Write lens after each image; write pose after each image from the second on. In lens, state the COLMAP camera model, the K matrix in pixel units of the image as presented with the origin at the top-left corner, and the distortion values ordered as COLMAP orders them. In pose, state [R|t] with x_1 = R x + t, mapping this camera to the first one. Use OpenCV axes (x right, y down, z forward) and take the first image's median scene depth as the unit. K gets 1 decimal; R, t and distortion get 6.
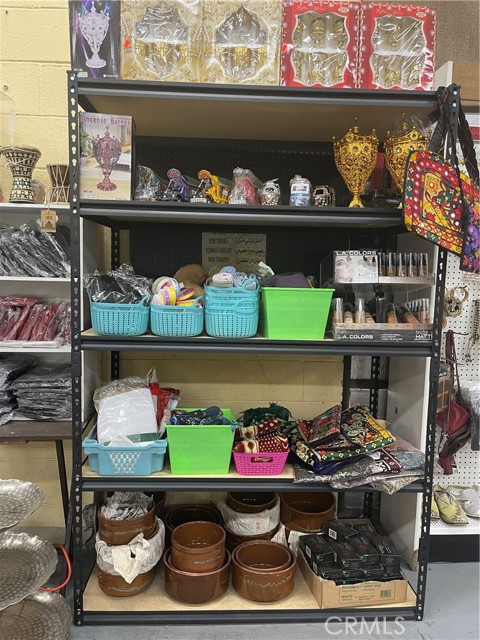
lens RADIAL K [[484.0, 0, 236.0], [0, 484.0, 318.8], [0, 0, 1]] dist [0.076188, -0.104154]
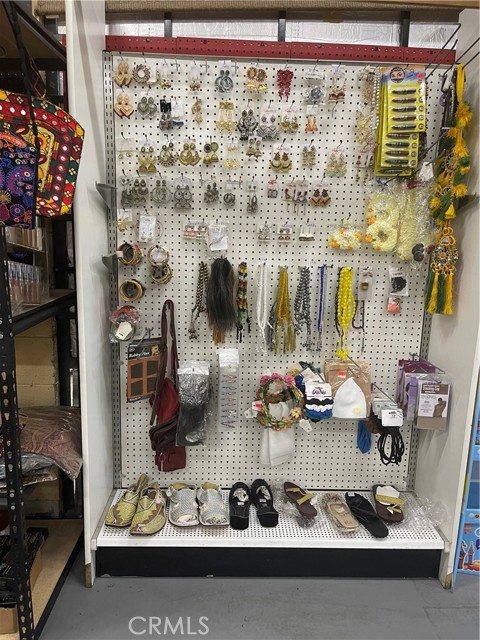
lens RADIAL K [[484.0, 0, 239.1], [0, 484.0, 320.4], [0, 0, 1]] dist [0.076188, -0.104154]
pose [[0.999629, 0.006722, -0.026413, 0.775107], [-0.004580, 0.996755, 0.080365, -0.011105], [0.026867, -0.080214, 0.996416, 0.252760]]
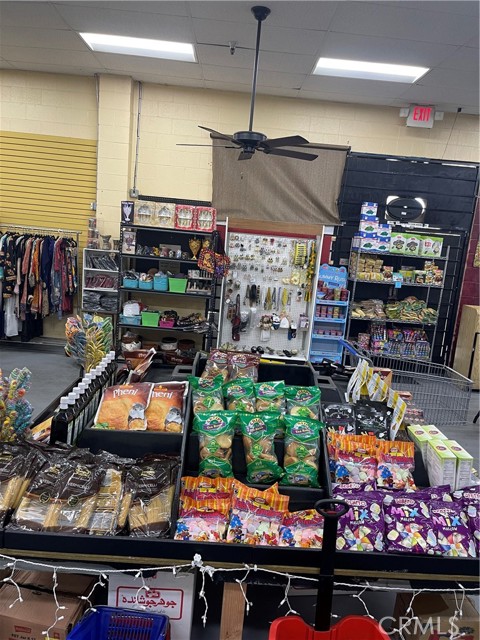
lens RADIAL K [[484.0, 0, 245.9], [0, 484.0, 322.6], [0, 0, 1]] dist [0.076188, -0.104154]
pose [[0.997672, 0.066354, -0.015732, 0.729855], [-0.064990, 0.995037, 0.075352, -0.041236], [0.020654, -0.074155, 0.997033, -2.755707]]
